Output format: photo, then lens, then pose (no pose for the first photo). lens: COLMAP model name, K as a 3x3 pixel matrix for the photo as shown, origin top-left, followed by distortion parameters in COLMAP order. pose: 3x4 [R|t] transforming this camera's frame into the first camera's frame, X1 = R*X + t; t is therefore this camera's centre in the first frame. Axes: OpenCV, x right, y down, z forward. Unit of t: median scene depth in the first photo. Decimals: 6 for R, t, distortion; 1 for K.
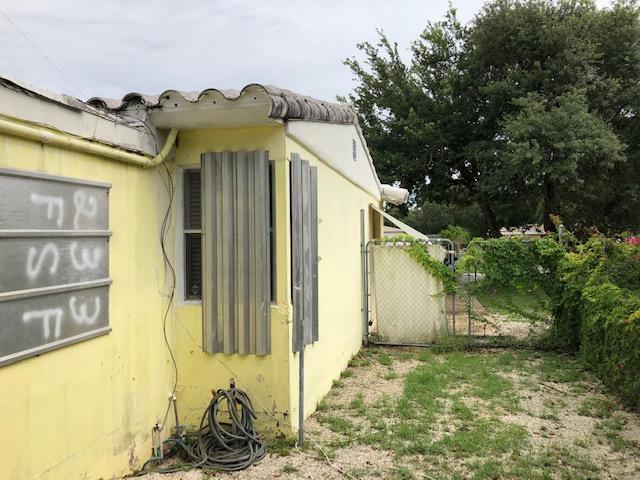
lens RADIAL K [[522.4, 0, 320.0], [0, 522.4, 240.0], [0, 0, 1]] dist [0.002309, 0.001605]
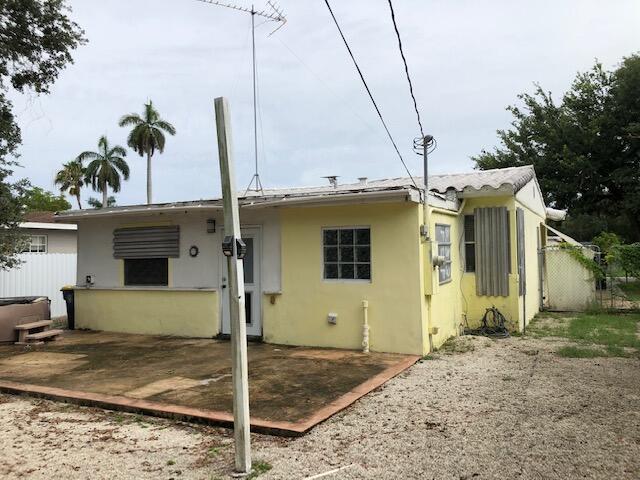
lens RADIAL K [[522.4, 0, 320.0], [0, 522.4, 240.0], [0, 0, 1]] dist [0.002309, 0.001605]
pose [[0.967586, -0.014658, -0.252116, -0.160118], [0.009951, 0.999752, -0.019932, 0.006331], [0.252346, 0.016777, 0.967492, -0.722155]]
